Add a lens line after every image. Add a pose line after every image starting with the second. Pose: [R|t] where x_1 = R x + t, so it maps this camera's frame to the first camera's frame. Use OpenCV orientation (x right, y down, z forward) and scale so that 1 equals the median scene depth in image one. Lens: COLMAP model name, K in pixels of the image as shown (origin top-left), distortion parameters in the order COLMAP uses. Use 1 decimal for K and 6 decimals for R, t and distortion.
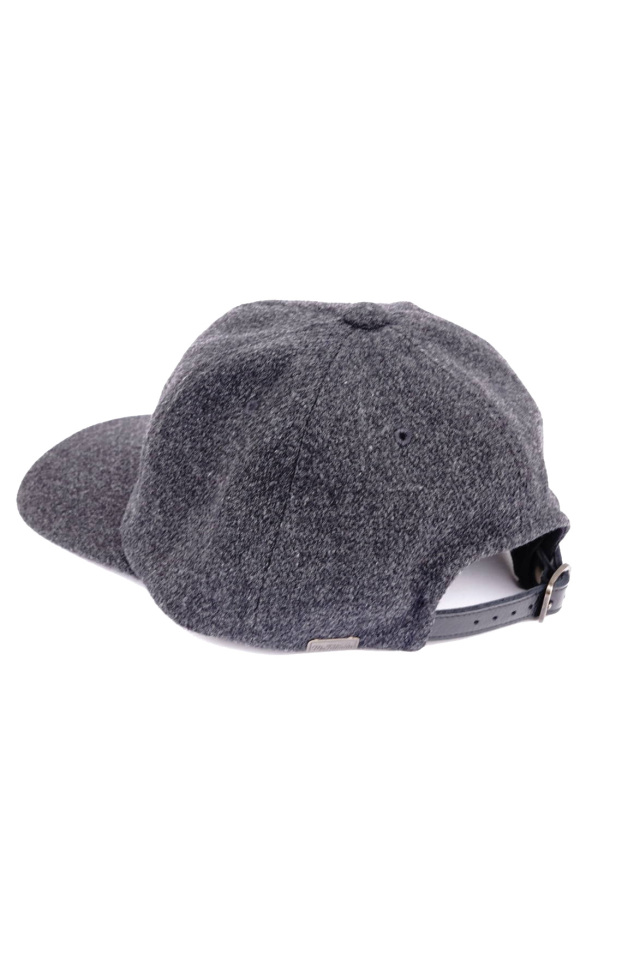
lens RADIAL K [[1429.2, 0, 320.0], [0, 1429.2, 480.0], [0, 0, 1]] dist [0.006777, 0.000388]
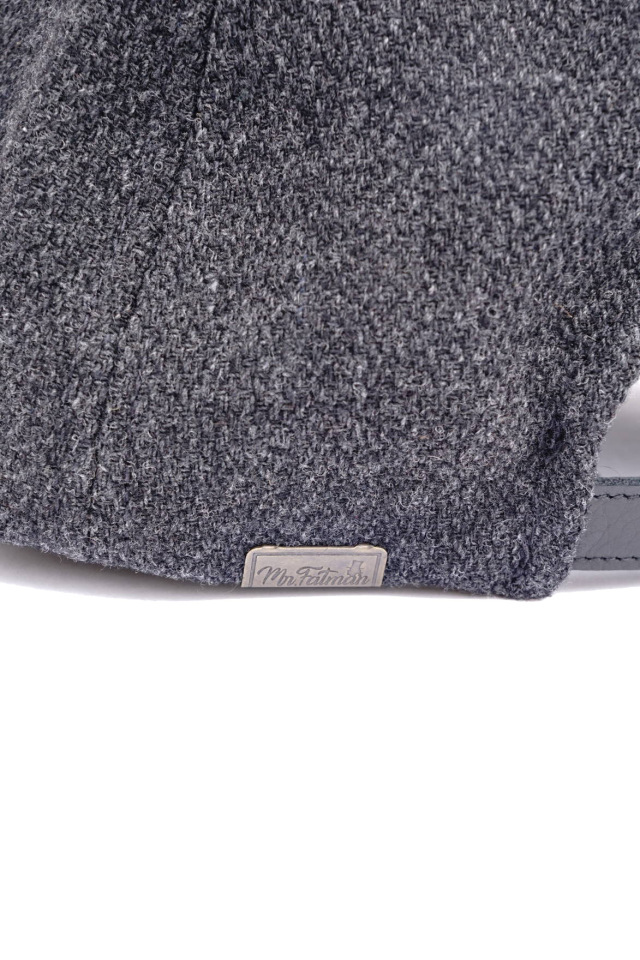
lens RADIAL K [[2089.0, 0, 320.0], [0, 2089.0, 480.0], [0, 0, 1]] dist [0.328773, 0.575007]
pose [[0.999622, 0.004365, -0.027157, 0.025974], [-0.007897, 0.991303, -0.131359, 0.170860], [0.026347, 0.131523, 0.990963, 0.484044]]
